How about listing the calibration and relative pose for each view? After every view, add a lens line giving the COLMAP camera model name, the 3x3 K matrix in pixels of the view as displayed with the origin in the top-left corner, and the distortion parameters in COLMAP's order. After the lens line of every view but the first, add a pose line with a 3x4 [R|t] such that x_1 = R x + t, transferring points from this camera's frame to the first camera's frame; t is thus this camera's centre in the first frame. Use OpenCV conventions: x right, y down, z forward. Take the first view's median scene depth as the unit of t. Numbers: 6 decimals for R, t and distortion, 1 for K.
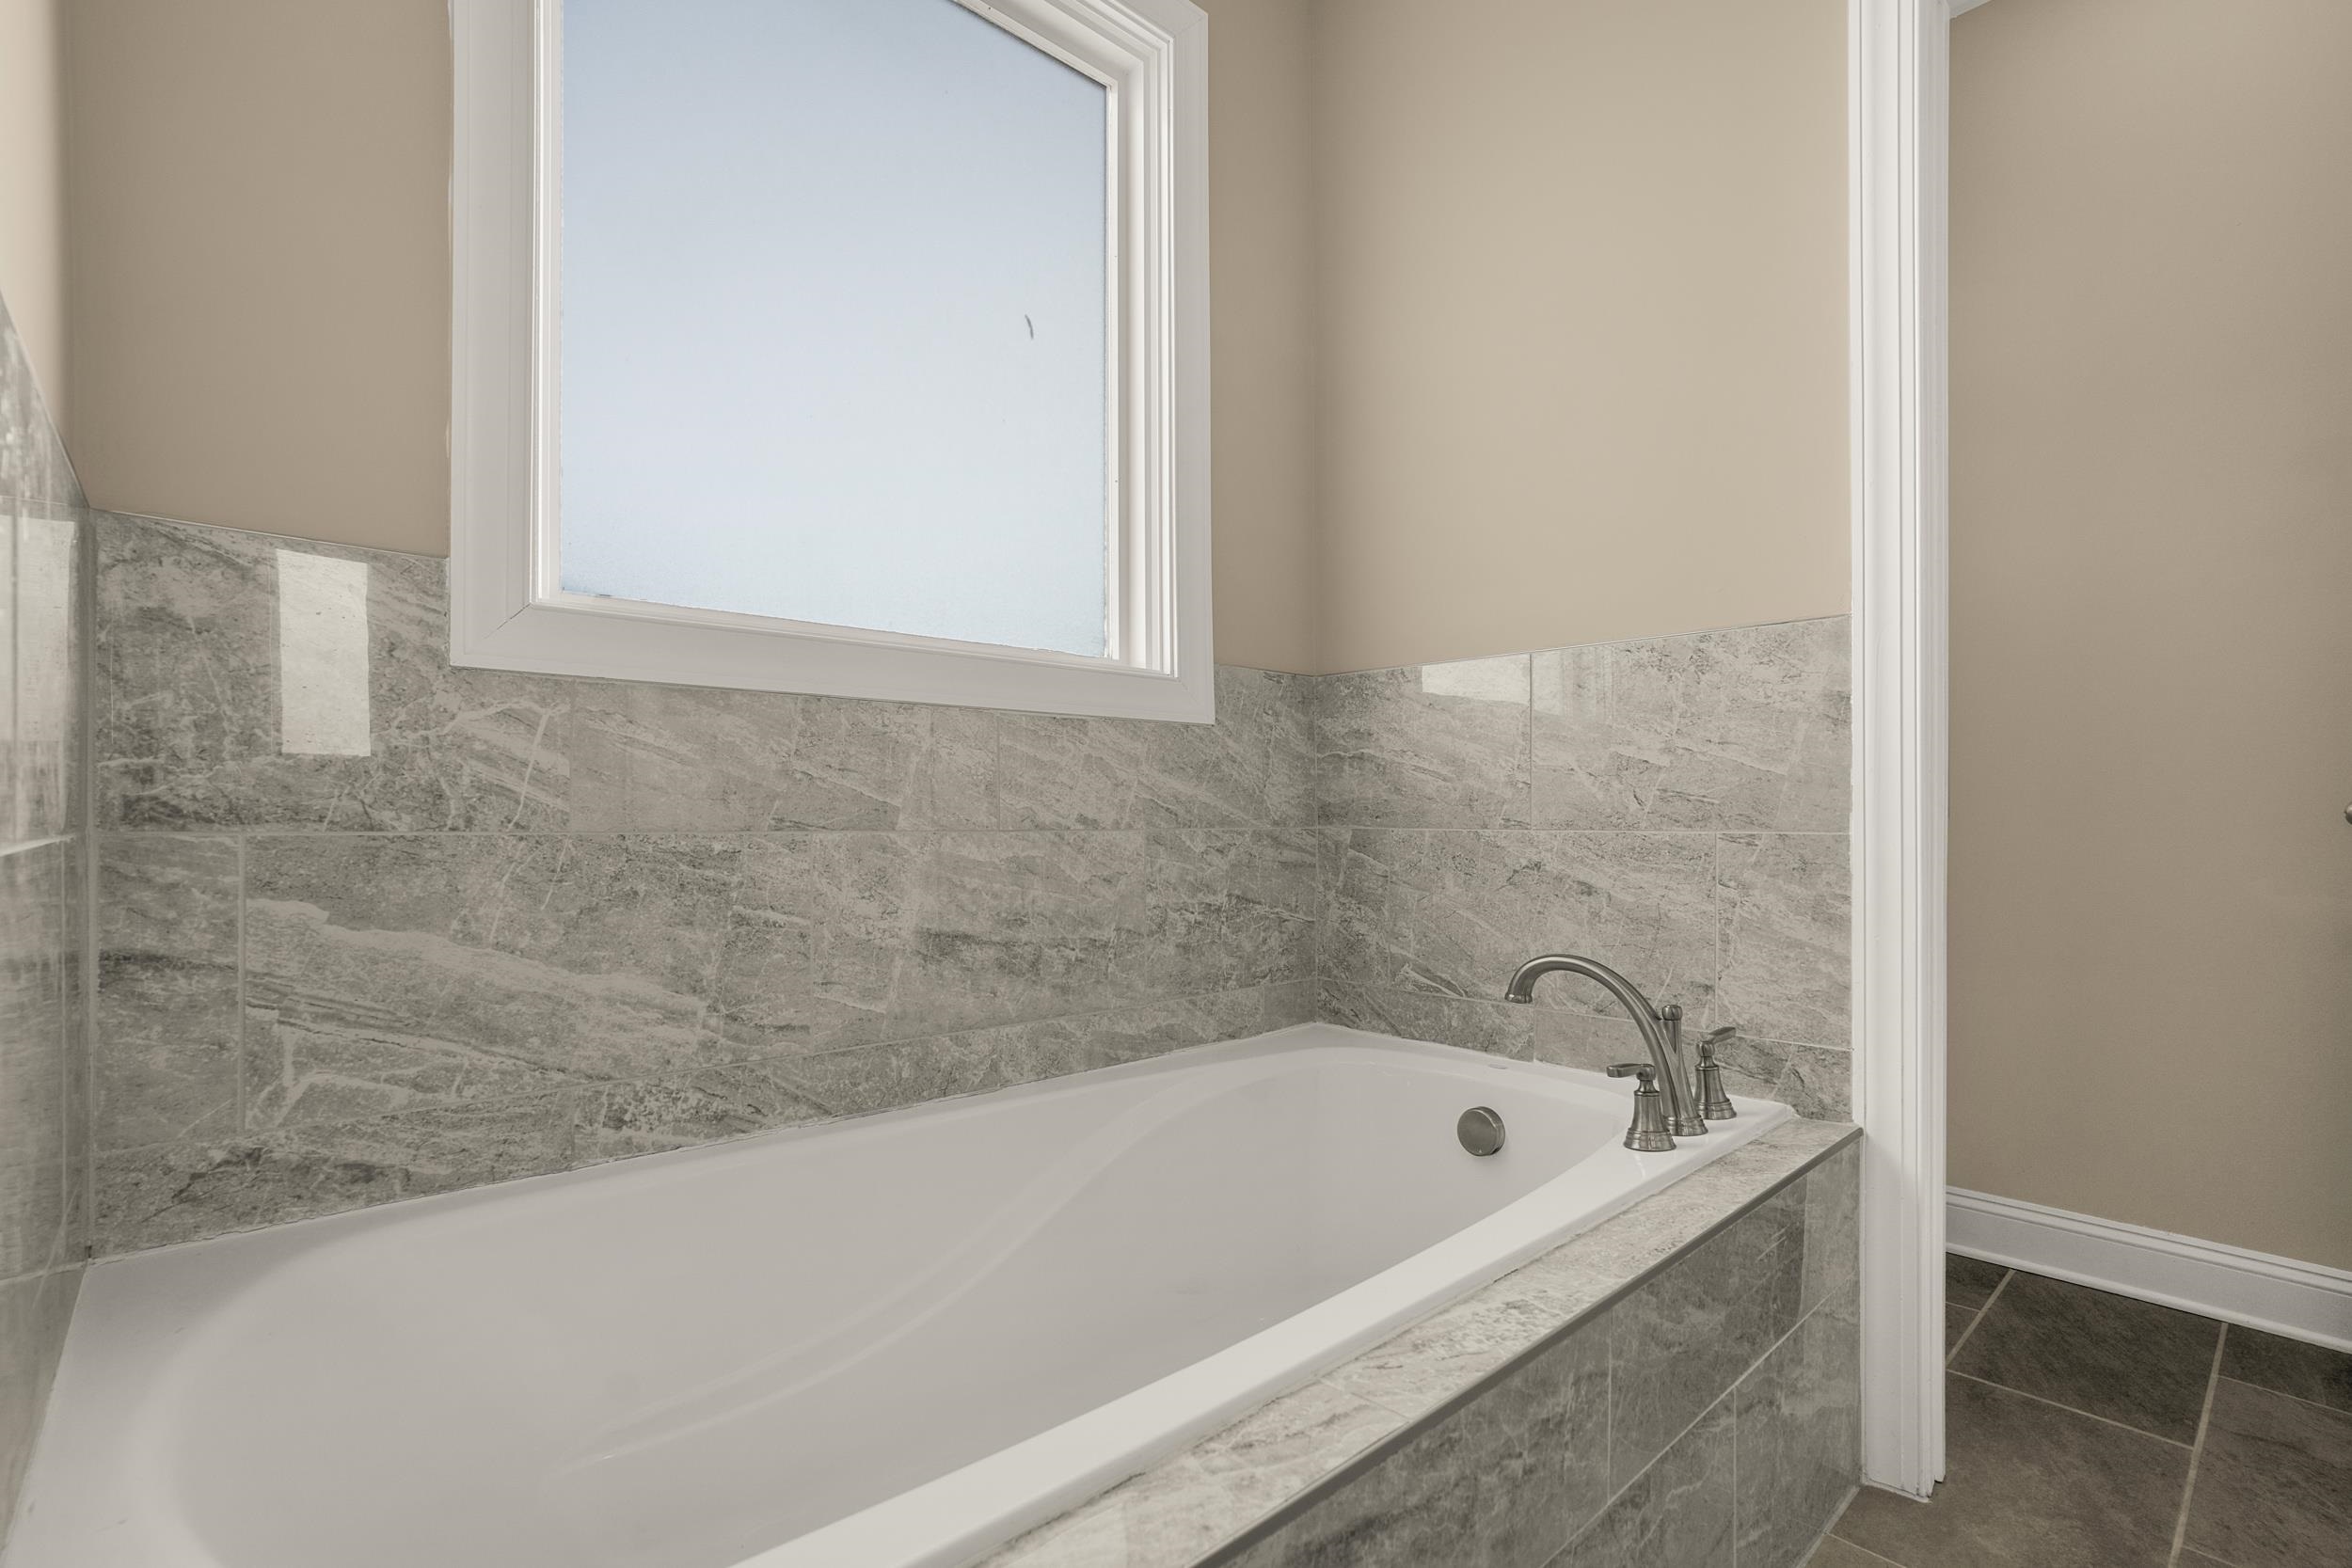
lens RADIAL K [[1083.8, 0, 1180.2], [0, 1083.8, 806.1], [0, 0, 1]] dist [-0.035902, 0.022911]
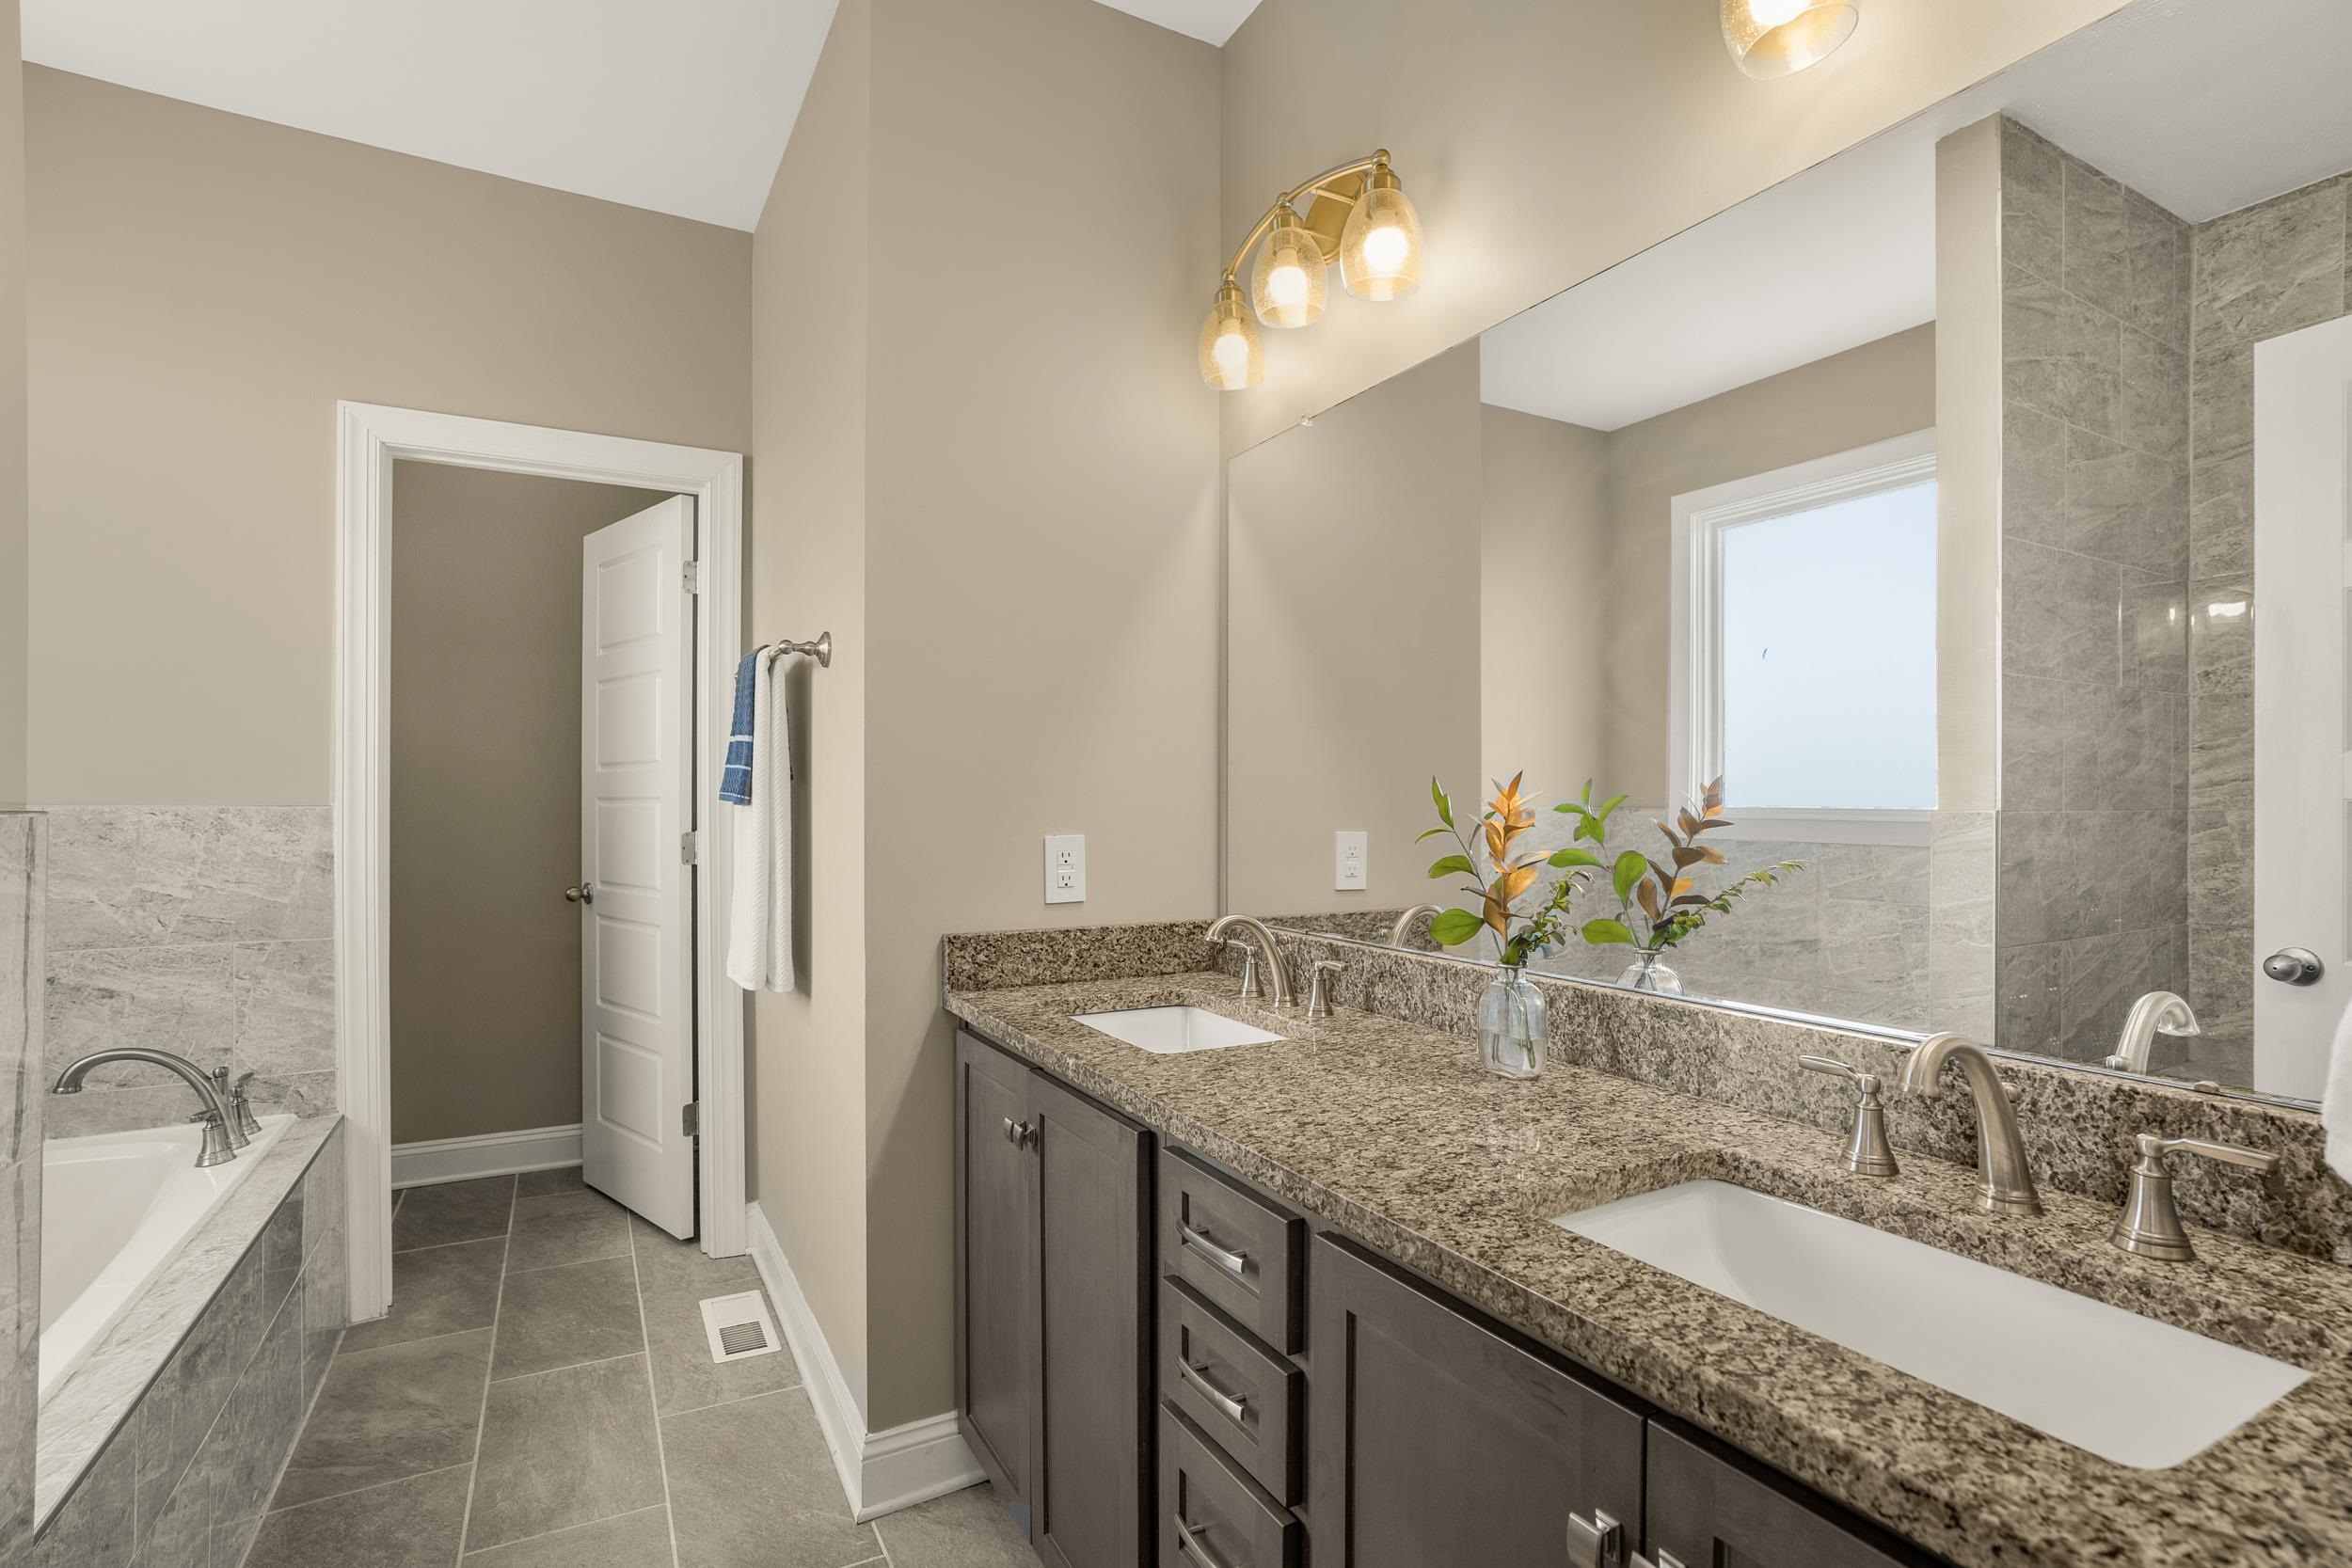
lens RADIAL K [[1105.2, 0, 1176.7], [0, 1105.2, 824.1], [0, 0, 1]] dist [-0.009991, 0.000306]
pose [[0.241564, -0.021979, 0.970136, -0.684214], [-0.007595, 0.999670, 0.024539, -0.198168], [-0.970355, -0.013296, 0.241317, -0.648050]]
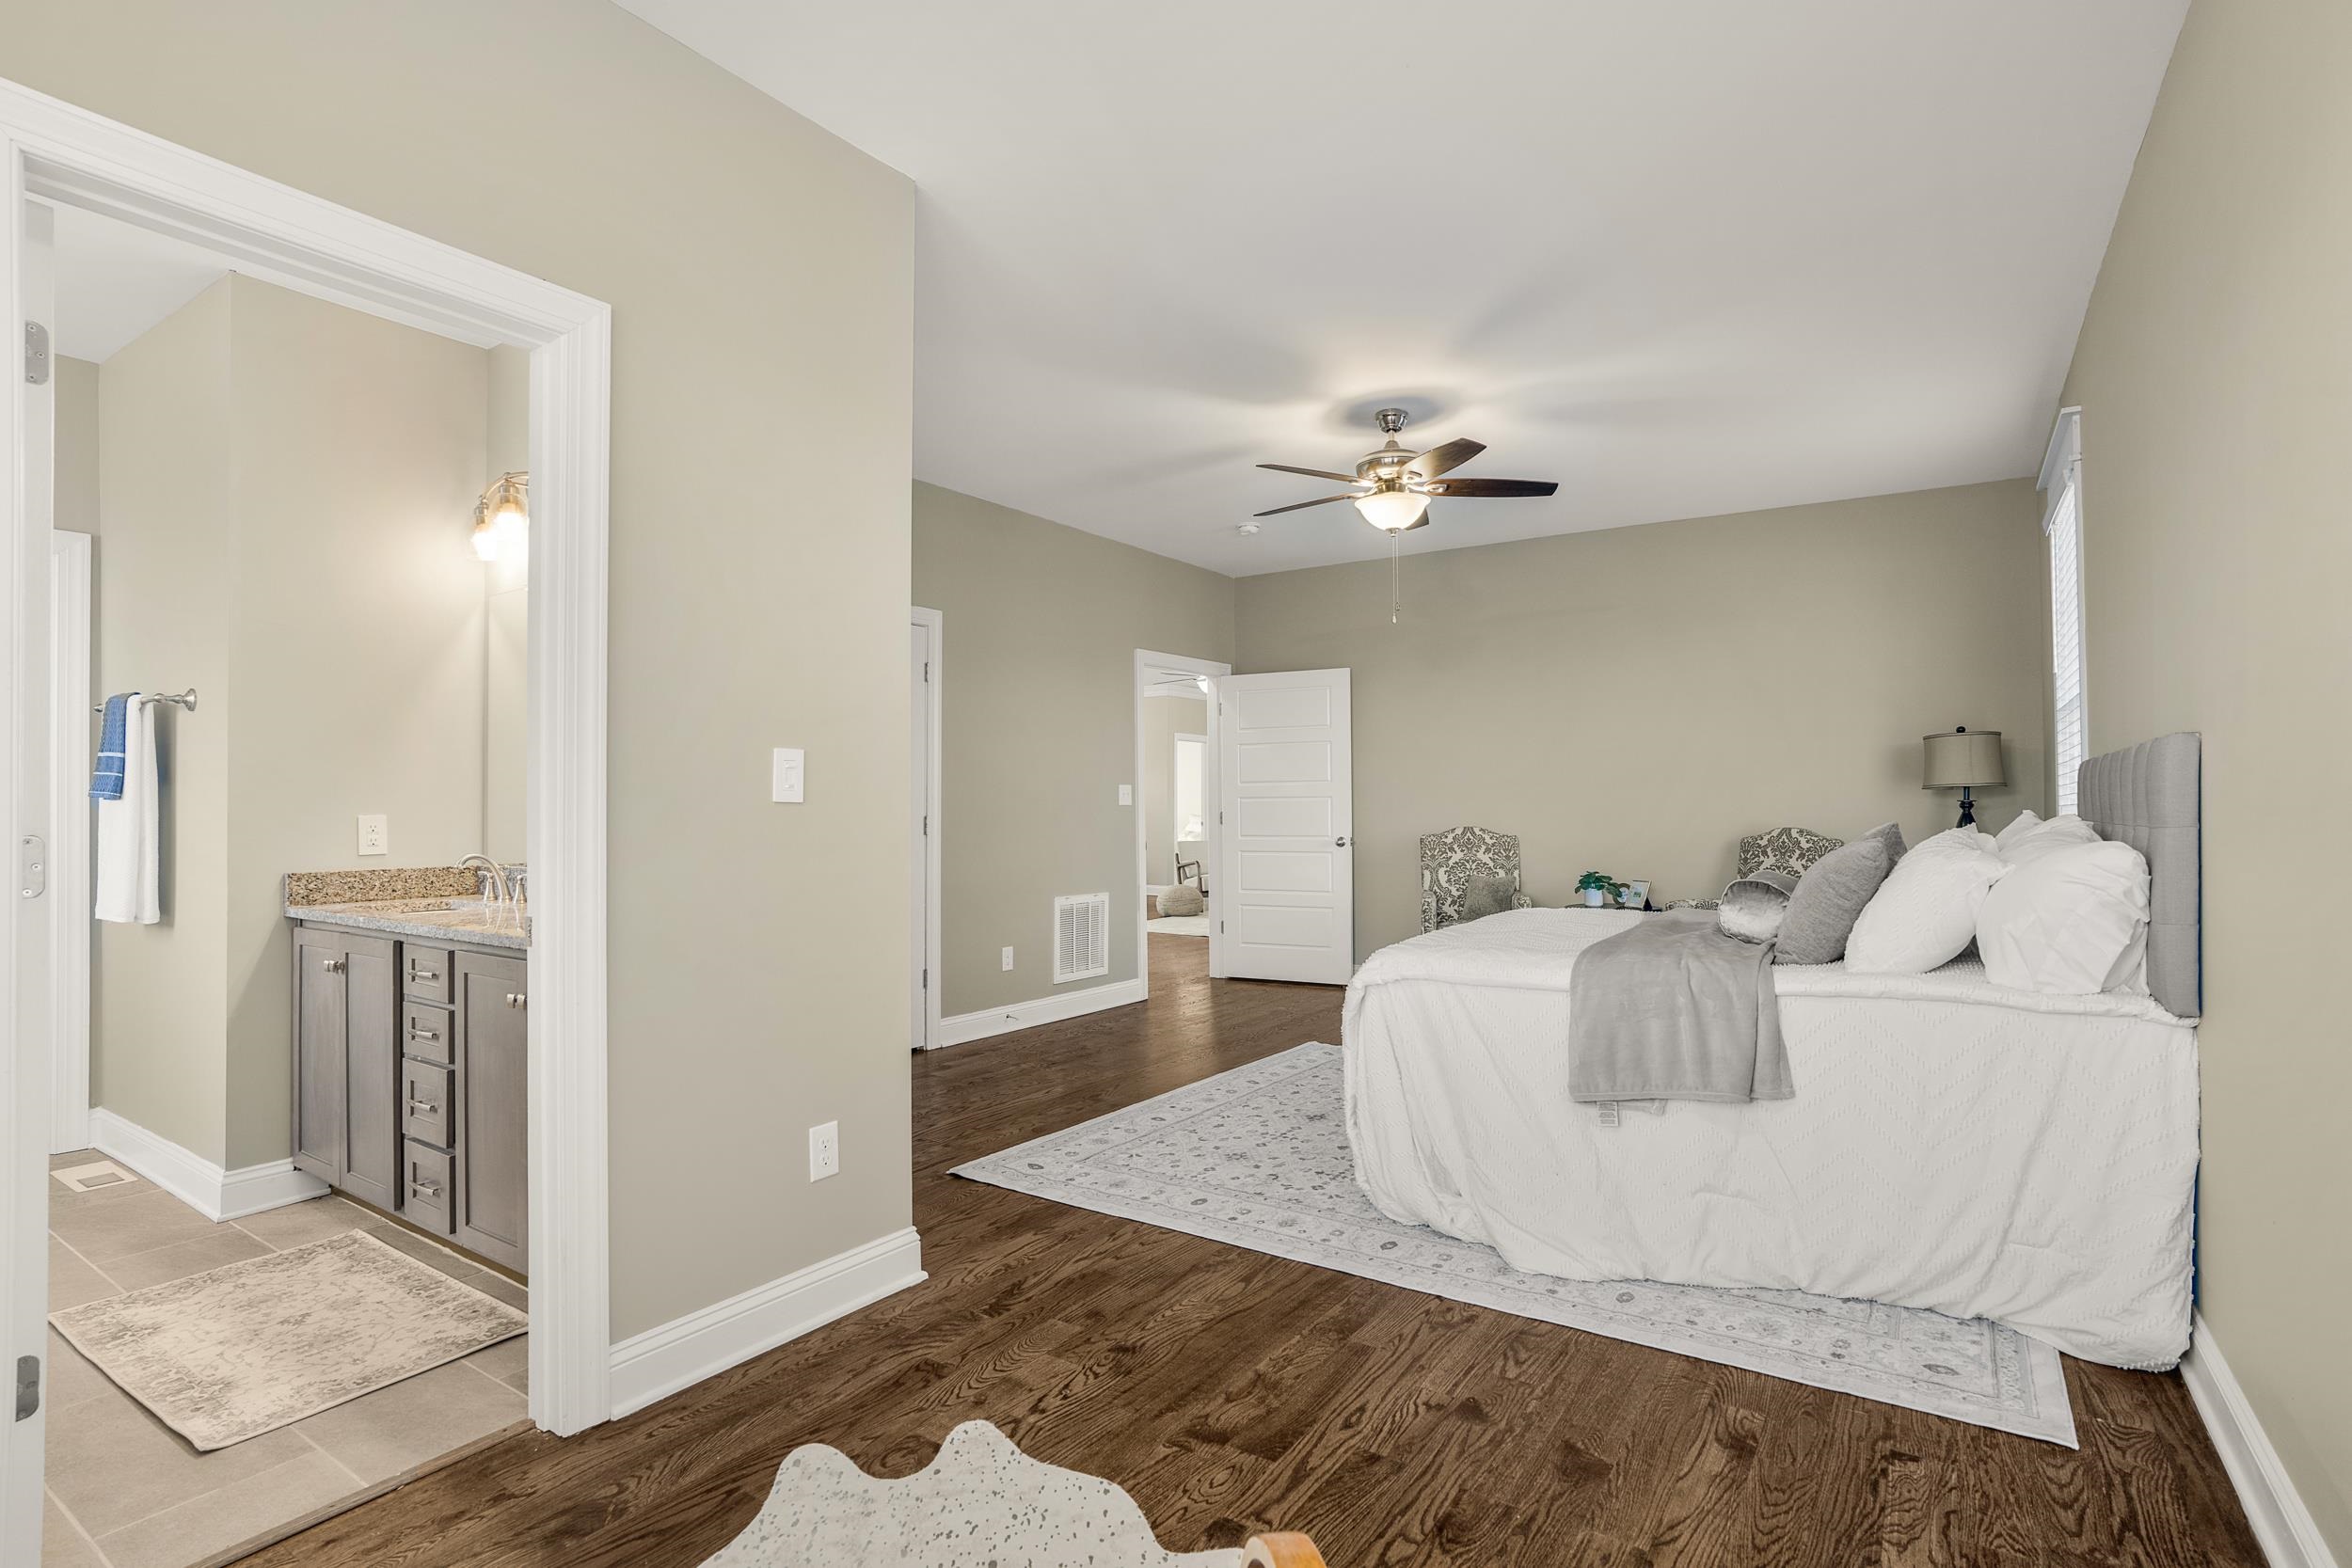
lens RADIAL K [[1143.4, 0, 1252.3], [0, 1143.4, 789.4], [0, 0, 1]] dist [-0.019092, 0.000754]
pose [[-0.258958, 0.014237, 0.965784, -2.154349], [-0.004774, 0.999860, -0.016020, -0.178334], [-0.965877, -0.008759, -0.258854, -1.344835]]
